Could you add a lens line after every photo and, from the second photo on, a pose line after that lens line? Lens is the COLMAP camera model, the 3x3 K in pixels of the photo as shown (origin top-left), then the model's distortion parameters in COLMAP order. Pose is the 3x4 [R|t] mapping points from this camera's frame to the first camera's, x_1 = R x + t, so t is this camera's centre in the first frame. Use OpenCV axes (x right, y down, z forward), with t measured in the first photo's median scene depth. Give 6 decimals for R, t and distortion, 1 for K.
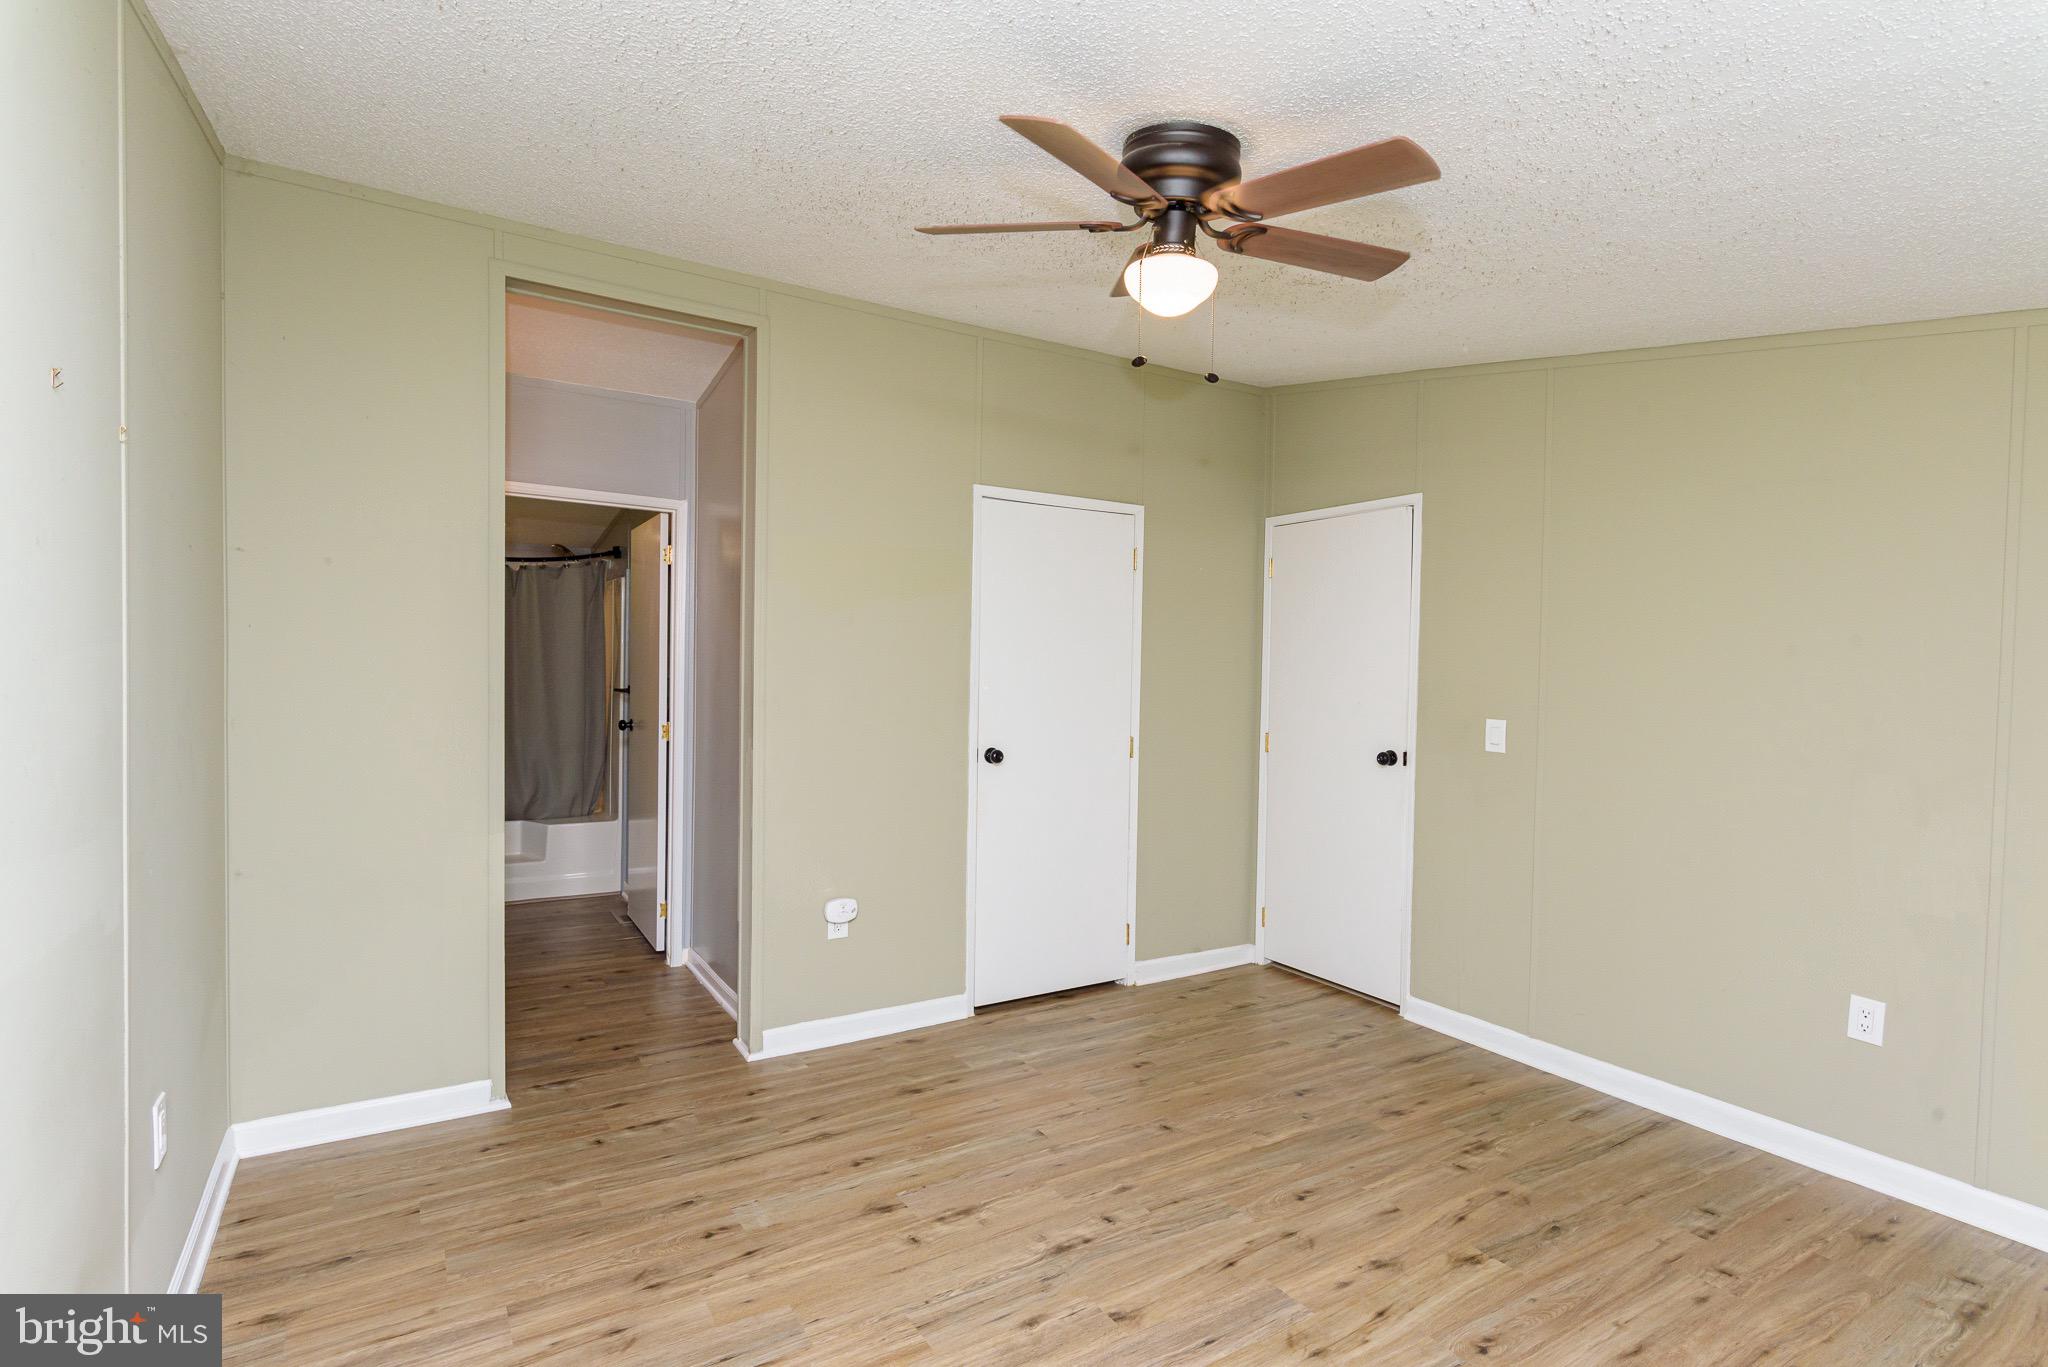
lens RADIAL K [[1009.7, 0, 1023.4], [0, 1009.7, 686.3], [0, 0, 1]] dist [0.003858, -0.001674]
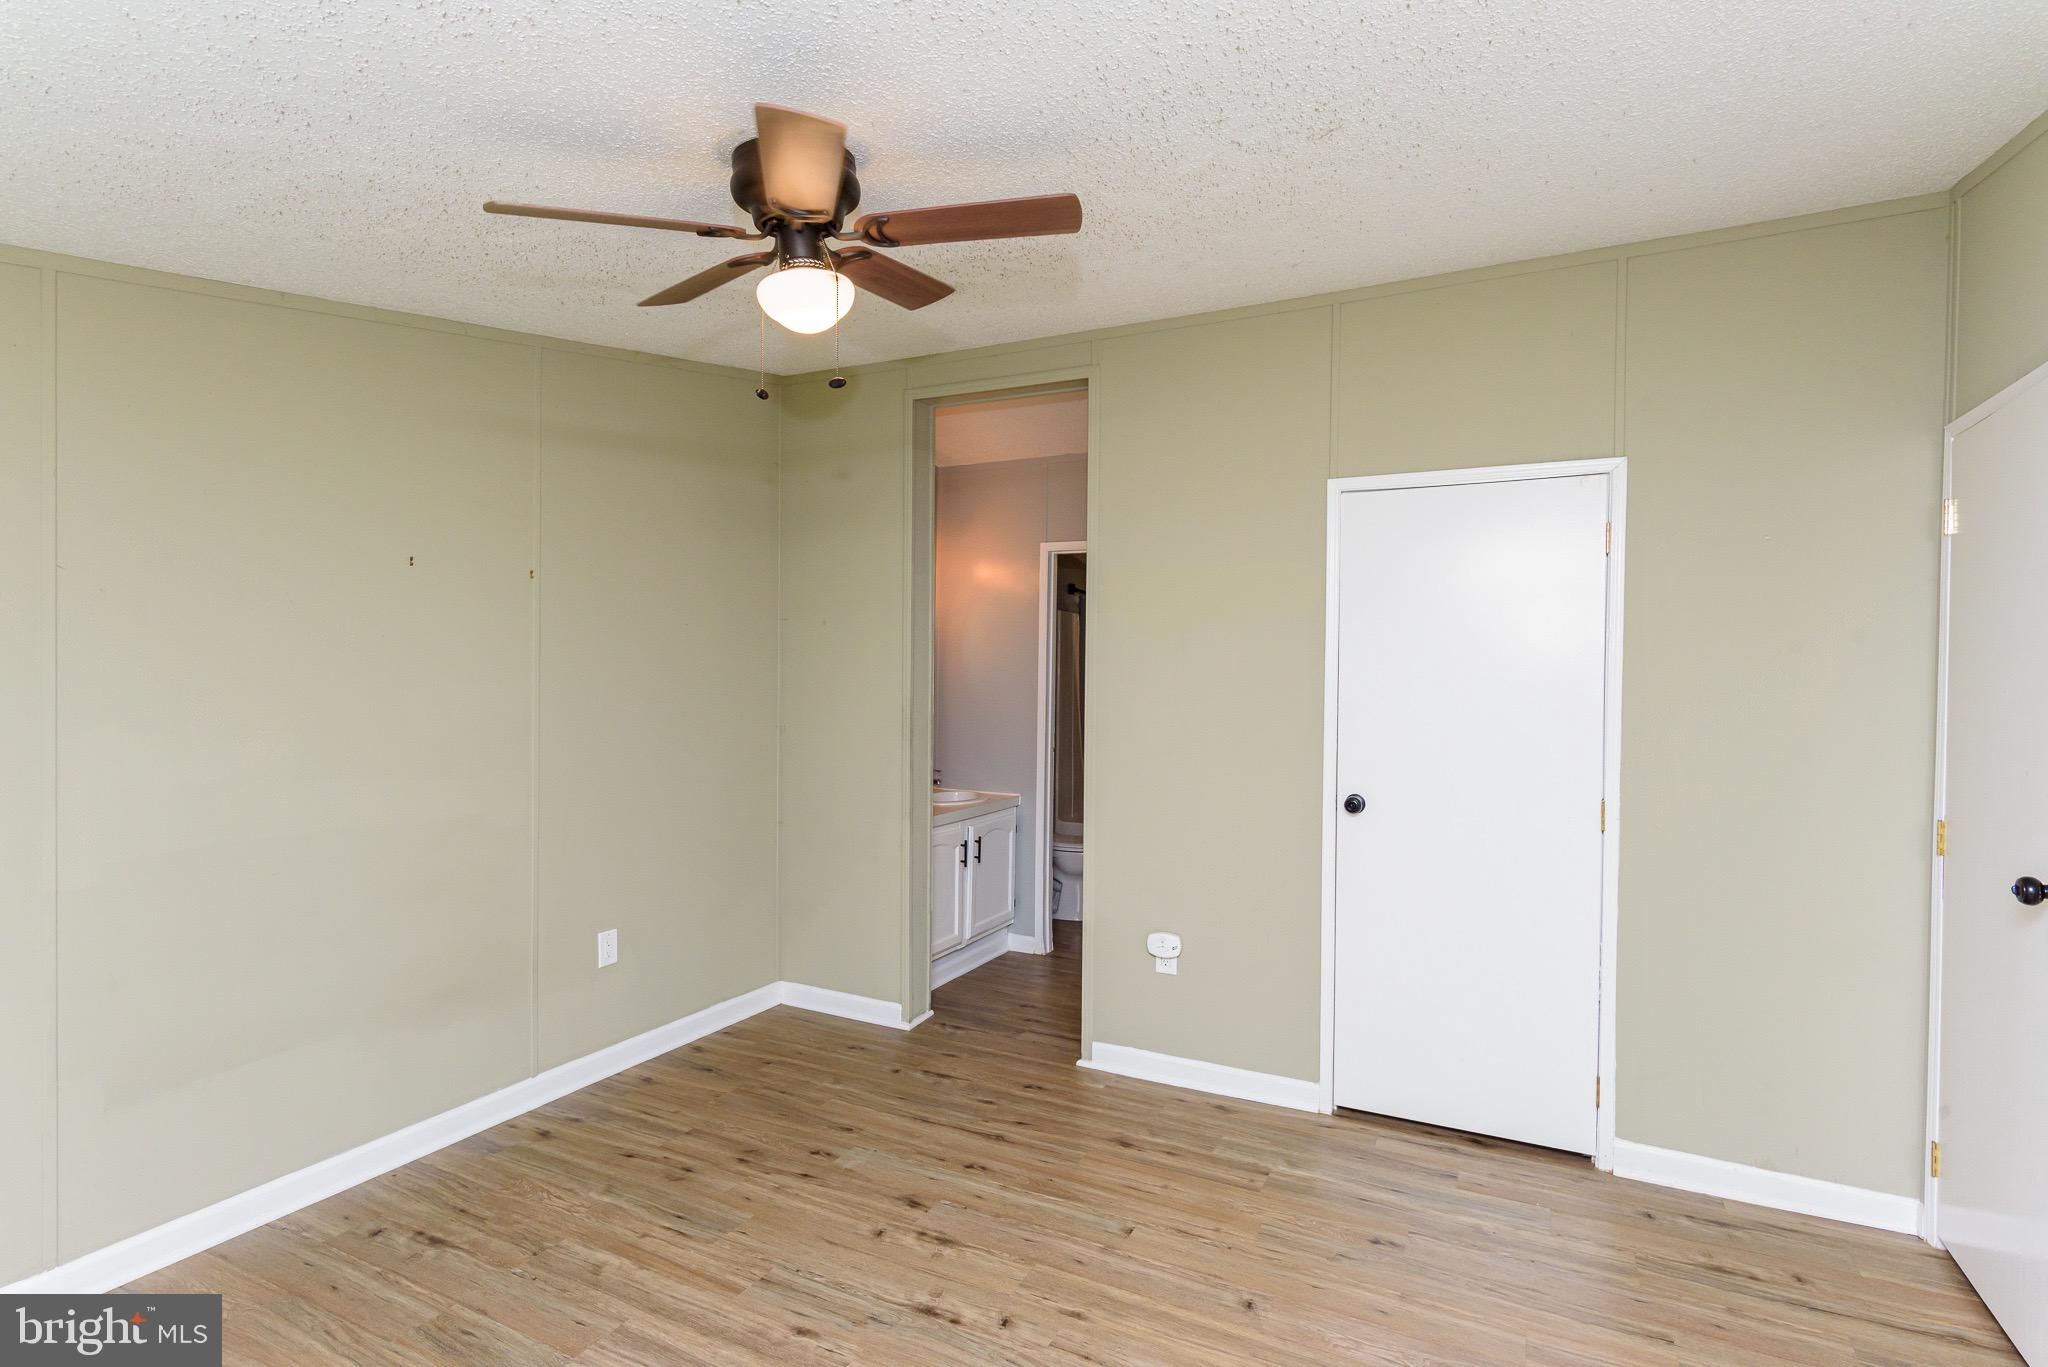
lens RADIAL K [[1009.7, 0, 1020.7], [0, 1009.7, 688.2], [0, 0, 1]] dist [0.003858, -0.001674]
pose [[0.511592, -0.001377, -0.859228, 0.700235], [-0.020444, 0.999696, -0.013775, -0.011359], [0.858985, 0.024613, 0.511408, 0.451051]]
